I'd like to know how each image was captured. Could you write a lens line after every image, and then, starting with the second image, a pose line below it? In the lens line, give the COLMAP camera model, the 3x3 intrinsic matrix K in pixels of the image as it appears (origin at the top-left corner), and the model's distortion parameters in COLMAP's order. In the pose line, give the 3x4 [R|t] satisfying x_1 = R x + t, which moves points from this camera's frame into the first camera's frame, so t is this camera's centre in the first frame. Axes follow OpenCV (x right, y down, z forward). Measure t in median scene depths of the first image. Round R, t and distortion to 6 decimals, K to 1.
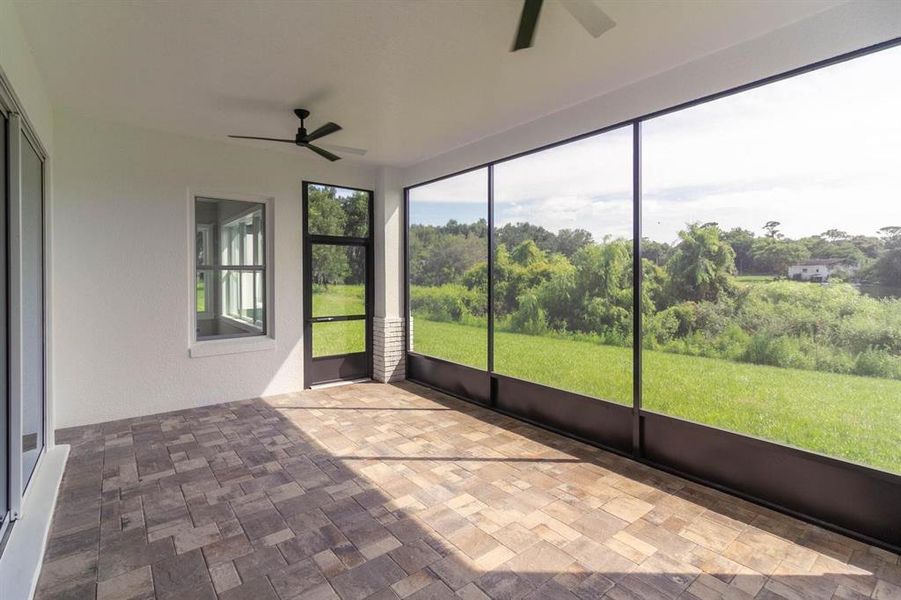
lens RADIAL K [[423.7, 0, 433.6], [0, 423.7, 274.2], [0, 0, 1]] dist [0.004465, 0.000242]
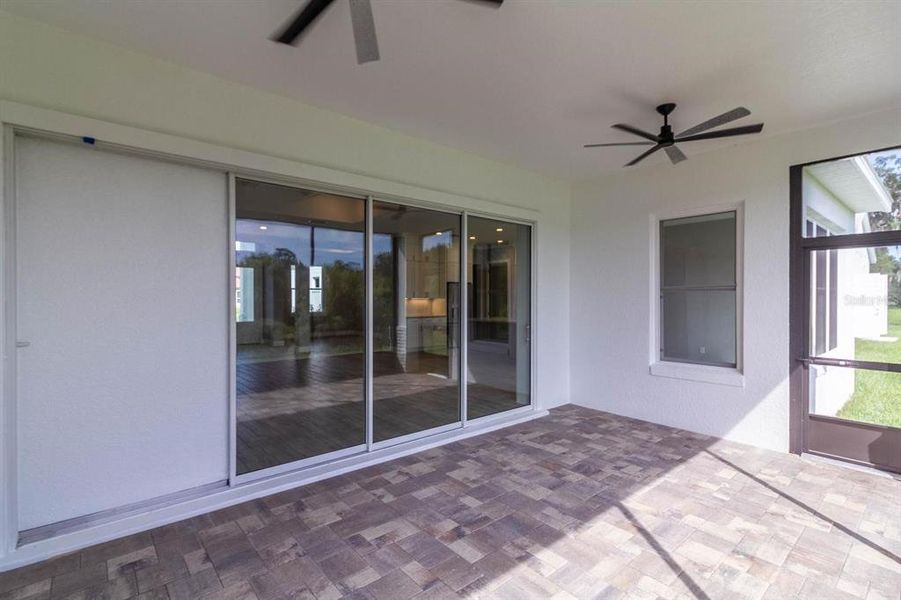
lens RADIAL K [[423.7, 0, 449.6], [0, 423.7, 302.7], [0, 0, 1]] dist [0.004465, 0.000242]
pose [[0.053347, 0.008404, -0.998541, 0.611664], [0.004272, 0.999954, 0.008644, 0.008109], [0.998567, -0.004727, 0.053308, 0.595067]]
